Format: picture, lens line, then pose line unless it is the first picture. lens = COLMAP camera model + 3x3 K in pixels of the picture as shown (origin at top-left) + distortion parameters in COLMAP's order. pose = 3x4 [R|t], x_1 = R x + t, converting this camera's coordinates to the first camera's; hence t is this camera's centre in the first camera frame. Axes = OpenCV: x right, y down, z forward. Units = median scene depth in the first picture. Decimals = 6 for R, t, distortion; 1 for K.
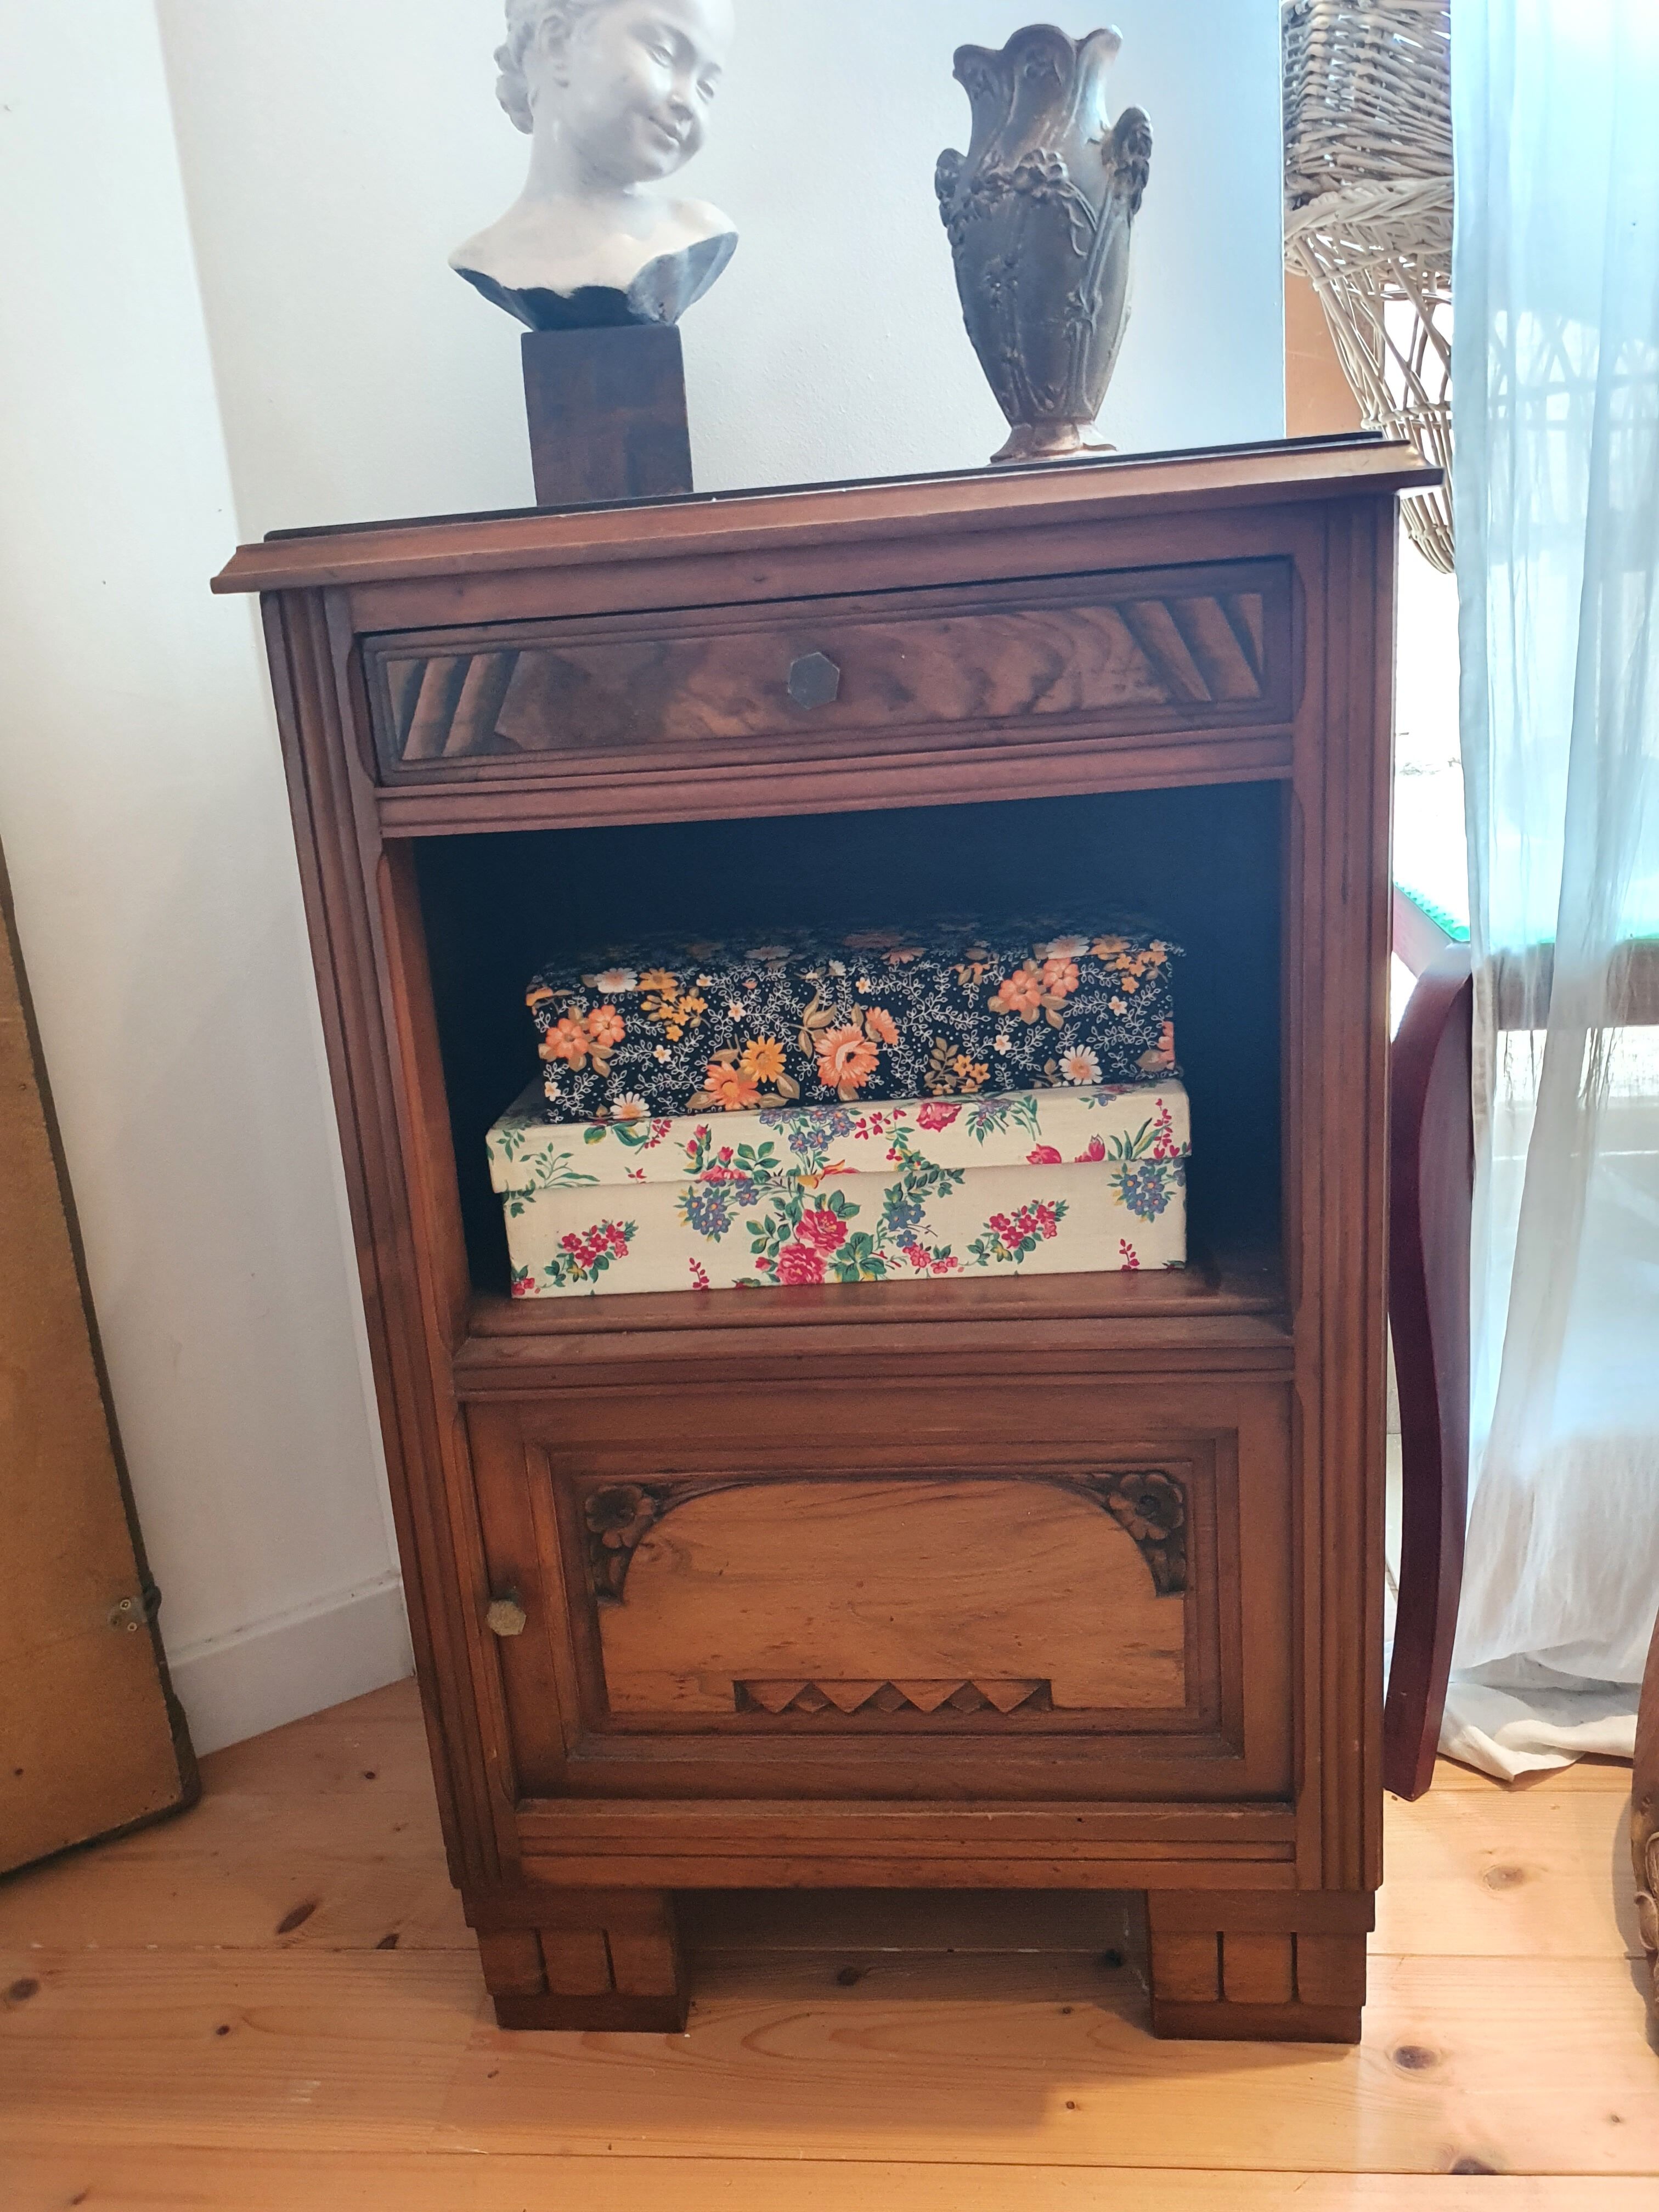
lens RADIAL K [[1654.2, 0, 816.5], [0, 1654.2, 1088.4], [0, 0, 1]] dist [0.006030, -0.007396]
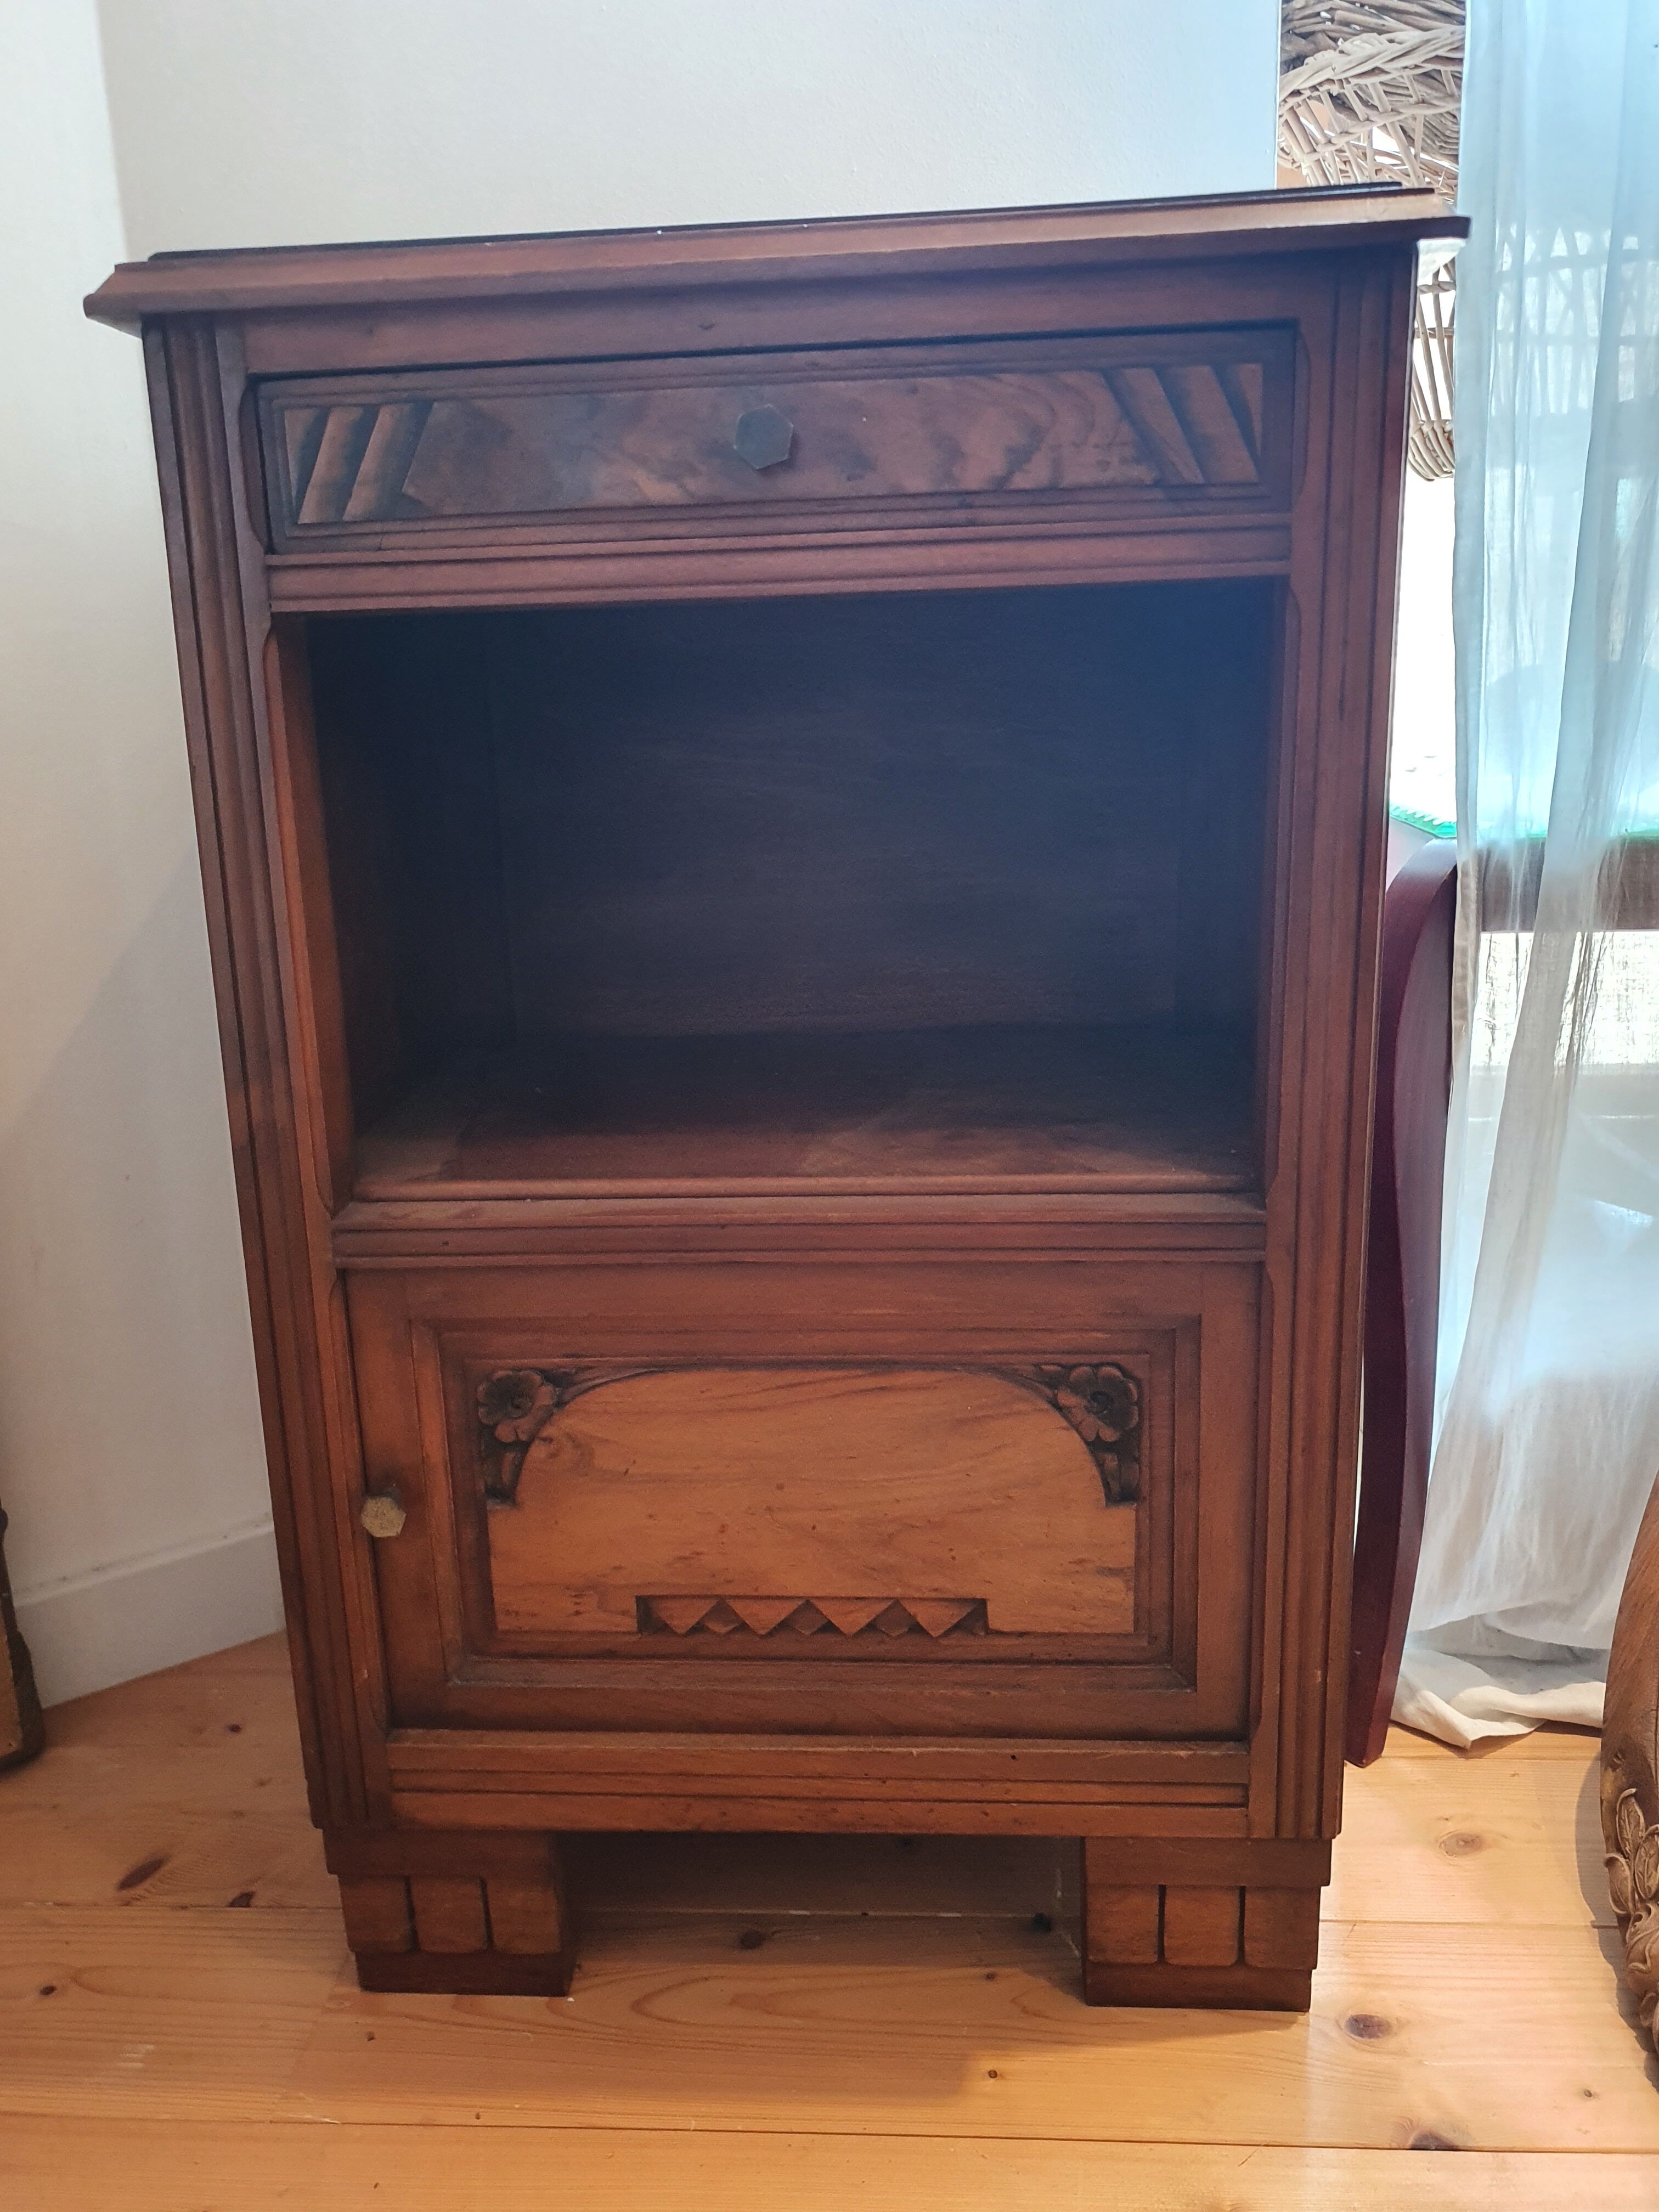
lens RADIAL K [[1677.0, 0, 817.0], [0, 1677.0, 1099.9], [0, 0, 1]] dist [-0.005930, 0.012074]
pose [[0.998575, 0.033811, 0.041283, 0.001541], [-0.033183, 0.999324, -0.015797, 0.101818], [-0.041789, 0.014405, 0.999023, 0.083717]]
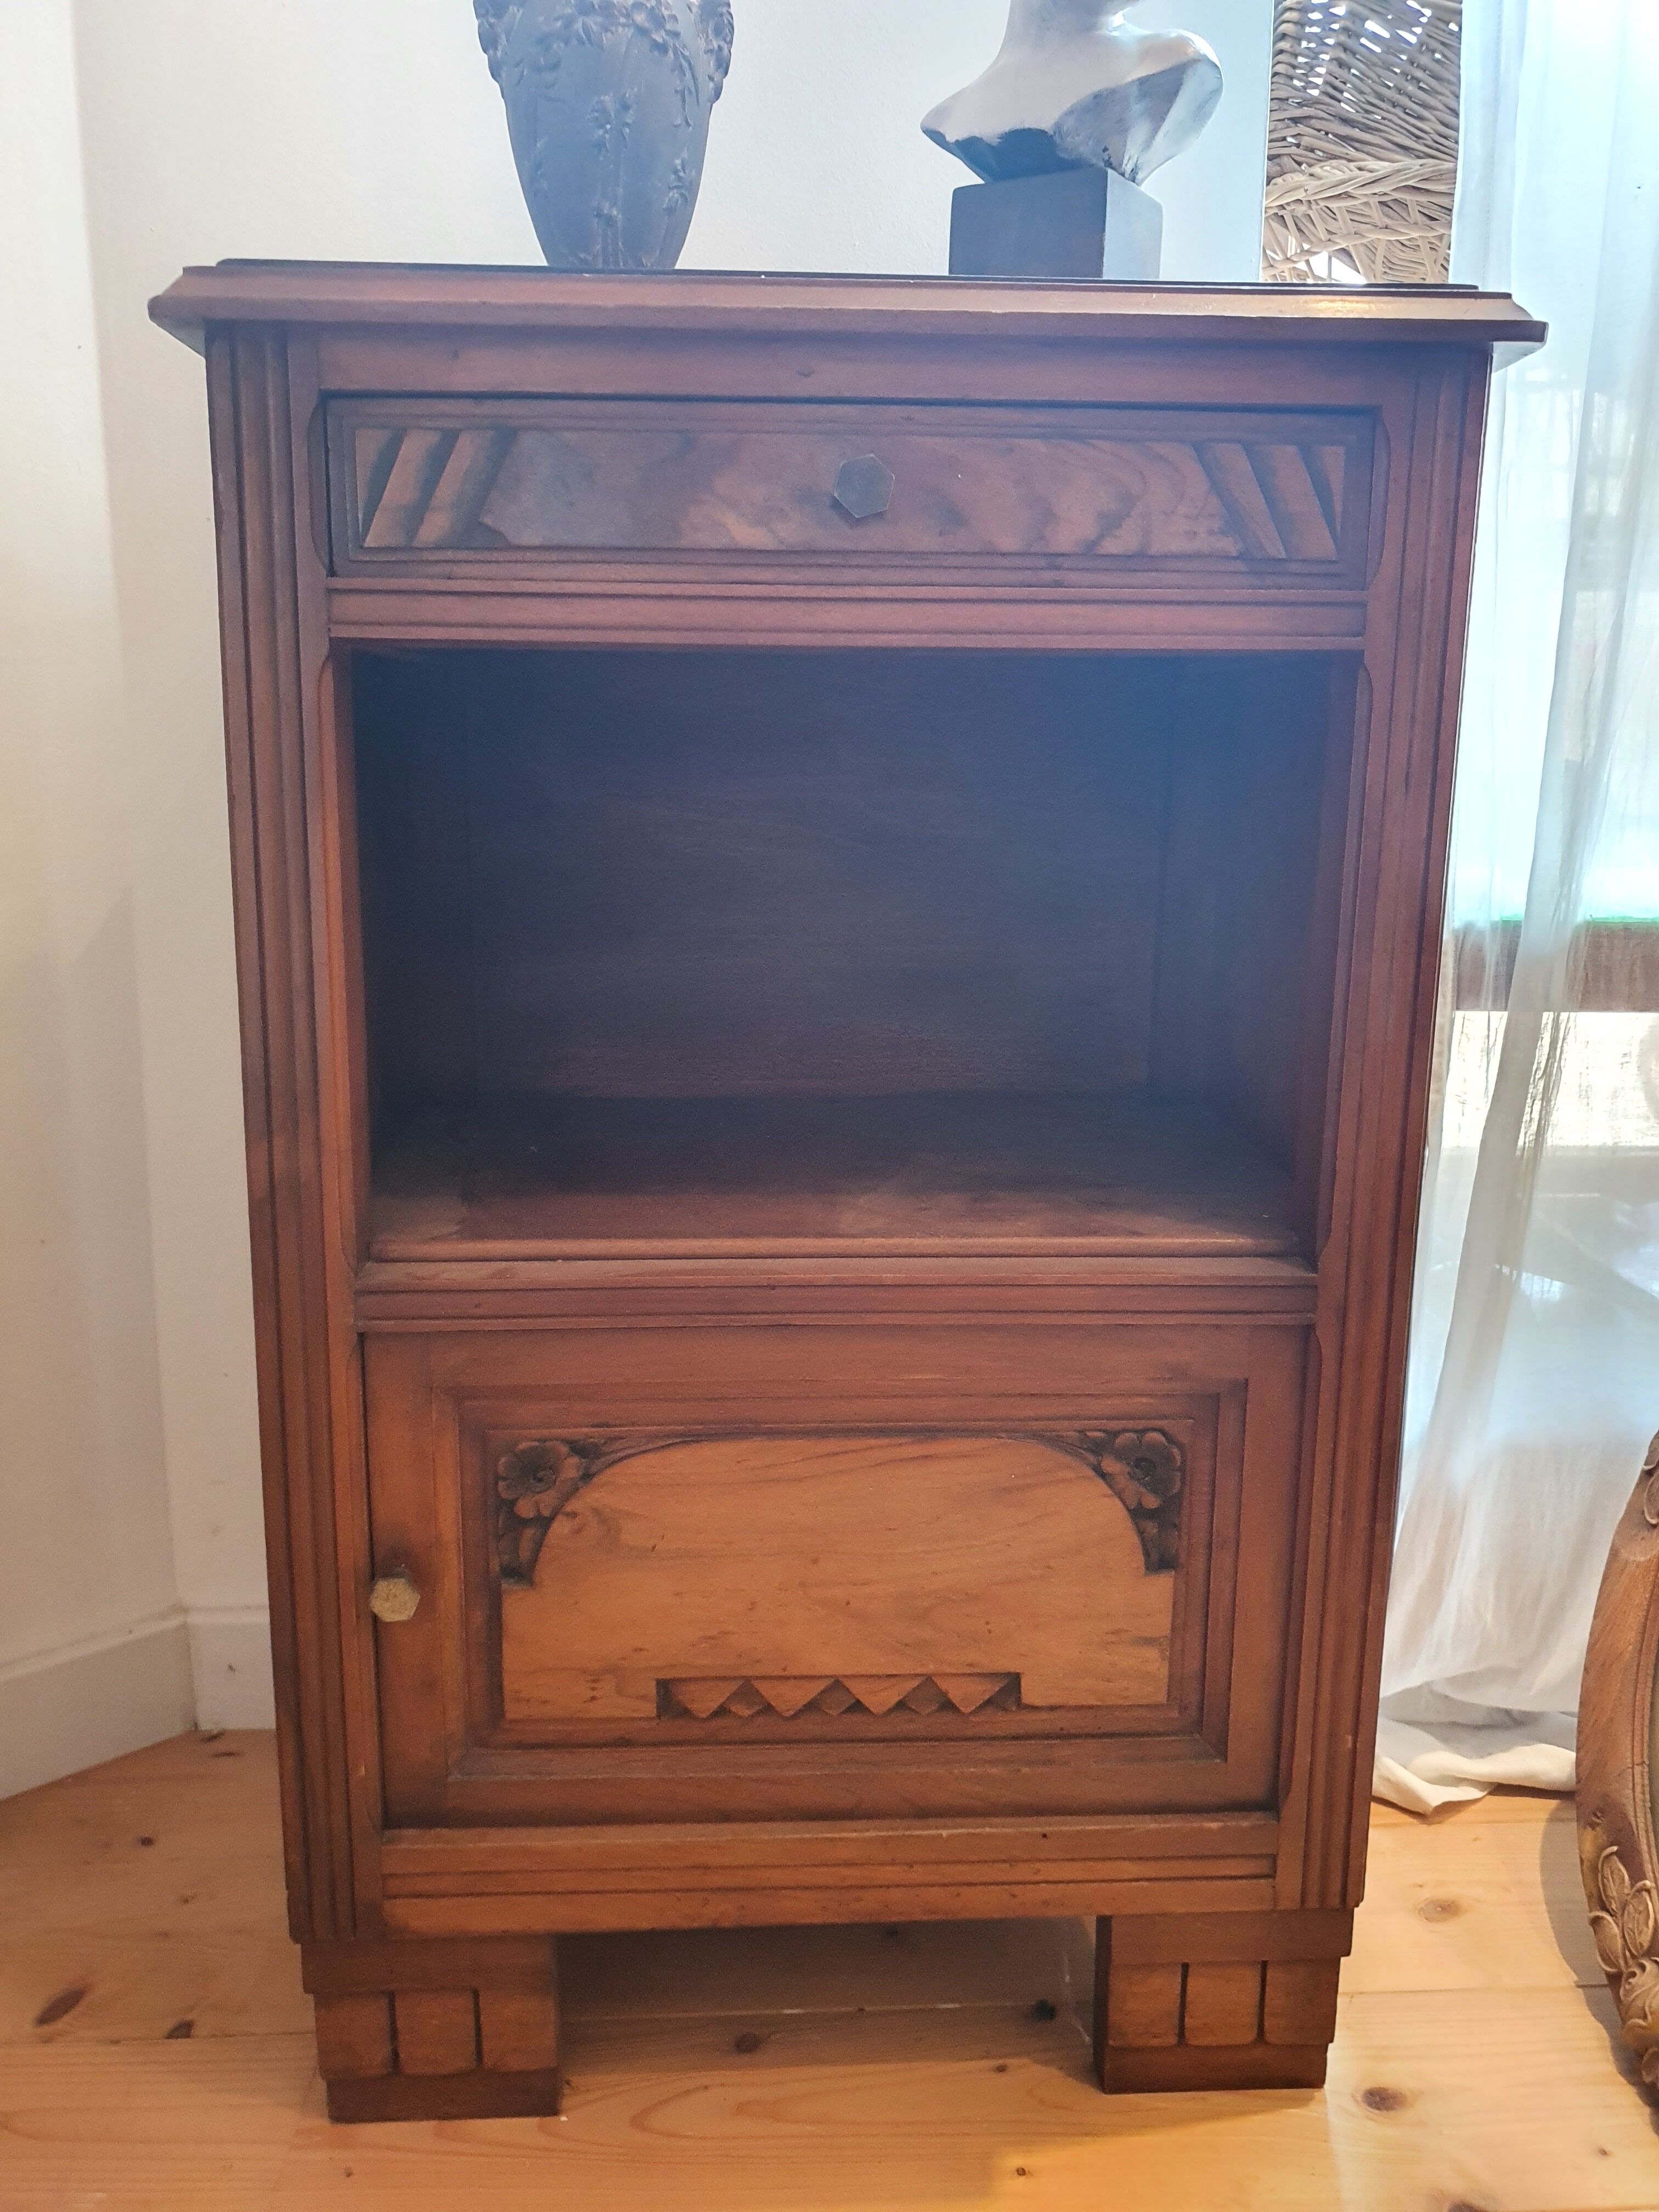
lens RADIAL K [[1684.3, 0, 829.5], [0, 1684.3, 1106.0], [0, 0, 1]] dist [-0.018960, 0.030002]
pose [[0.985021, 0.052863, 0.164131, -0.124096], [-0.042317, 0.996848, -0.067101, 0.119469], [-0.167161, 0.059150, 0.984154, 0.113329]]
